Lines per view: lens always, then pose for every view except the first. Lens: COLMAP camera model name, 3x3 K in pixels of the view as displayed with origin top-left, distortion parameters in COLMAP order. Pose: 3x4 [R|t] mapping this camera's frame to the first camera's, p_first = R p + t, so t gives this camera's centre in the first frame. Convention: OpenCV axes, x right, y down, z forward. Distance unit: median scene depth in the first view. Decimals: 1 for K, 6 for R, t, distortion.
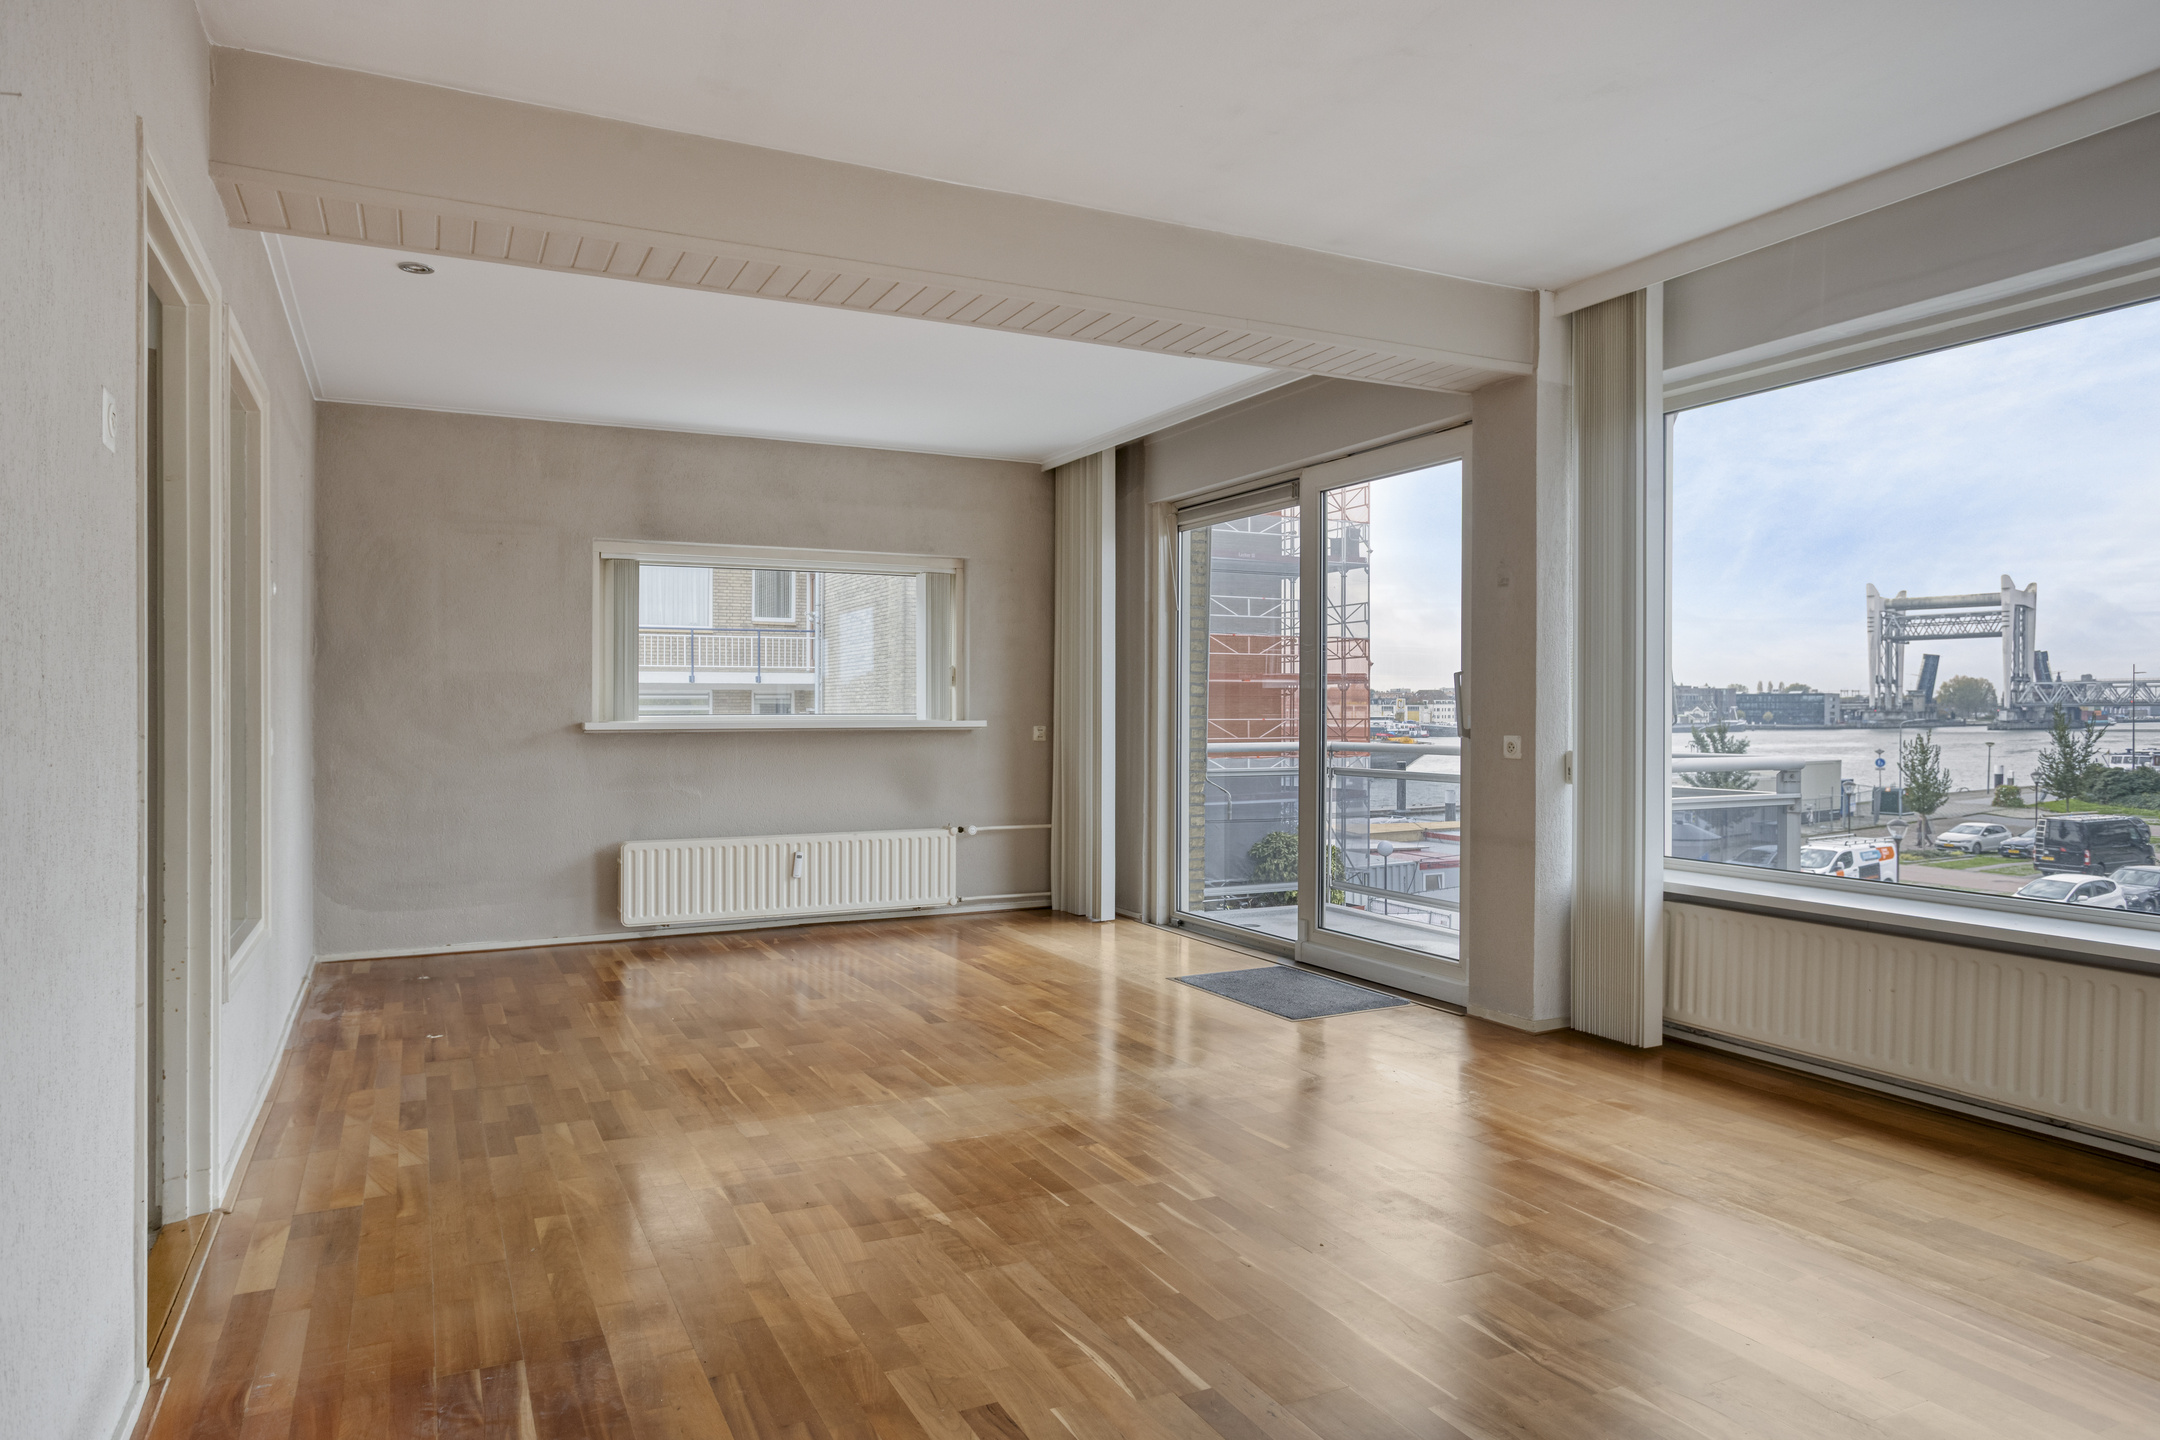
lens RADIAL K [[1369.0, 0, 1024.0], [0, 1369.0, 715.6], [0, 0, 1]] dist [-0.020340, 0.012432]
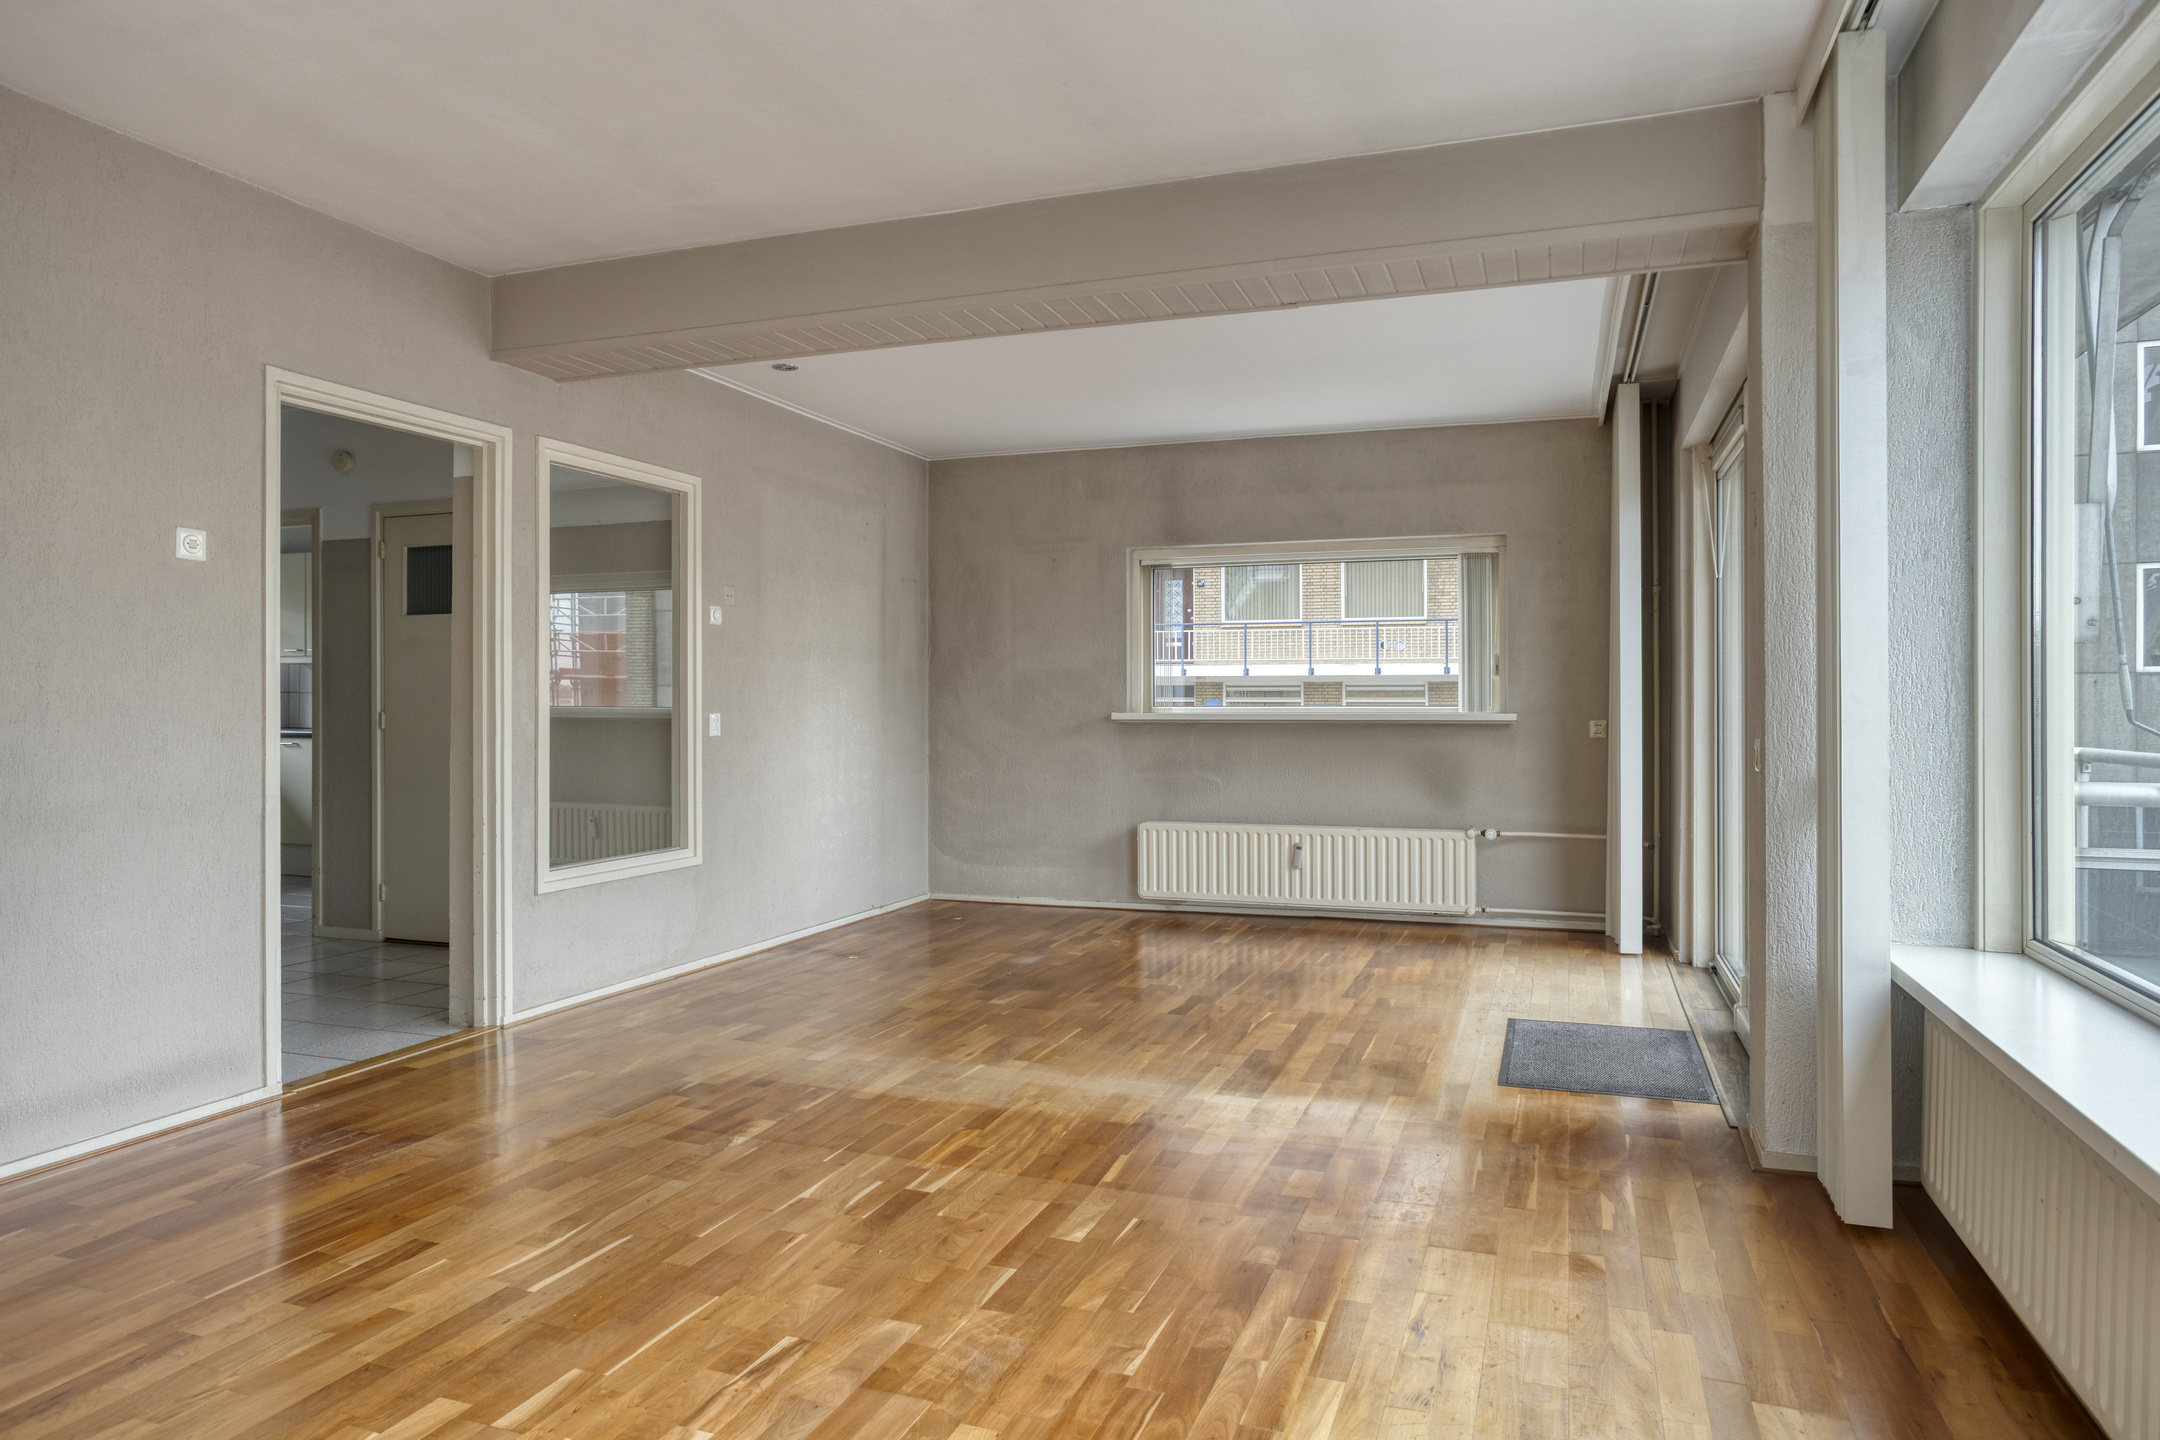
lens RADIAL K [[1369.0, 0, 1078.4], [0, 1369.0, 683.7], [0, 0, 1]] dist [-0.020340, 0.012432]
pose [[0.681652, -0.010068, -0.731607, 0.479219], [-0.002264, 0.999872, -0.015870, -0.001053], [0.731673, 0.012474, 0.681542, 0.202155]]
